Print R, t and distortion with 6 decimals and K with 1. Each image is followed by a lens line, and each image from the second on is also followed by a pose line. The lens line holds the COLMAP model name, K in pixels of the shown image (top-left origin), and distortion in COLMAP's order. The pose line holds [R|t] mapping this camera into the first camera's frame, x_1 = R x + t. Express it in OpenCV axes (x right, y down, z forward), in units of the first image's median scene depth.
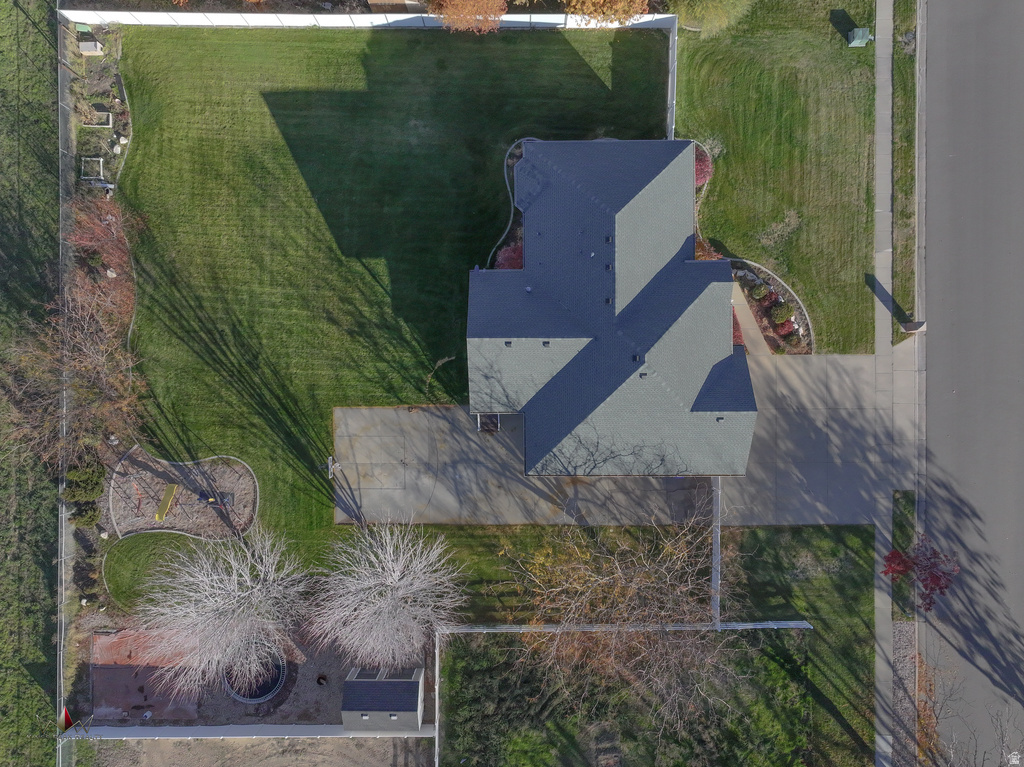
lens RADIAL K [[727.0, 0, 512.0], [0, 727.0, 383.5], [0, 0, 1]] dist [0.014857, -0.002708]
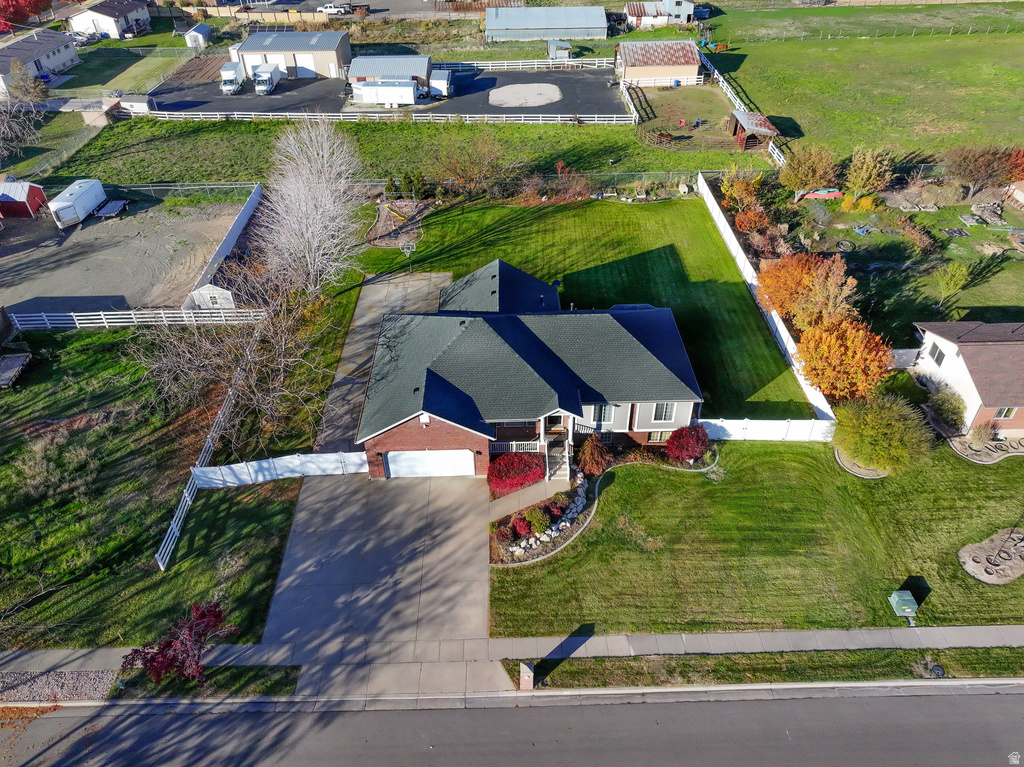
lens RADIAL K [[716.1, 0, 523.4], [0, 716.1, 384.3], [0, 0, 1]] dist [0.025798, -0.001256]
pose [[0.030213, 0.629378, -0.776511, 0.900950], [-0.999523, 0.024003, -0.019435, -0.066964], [0.006407, 0.776728, 0.629803, 0.342286]]
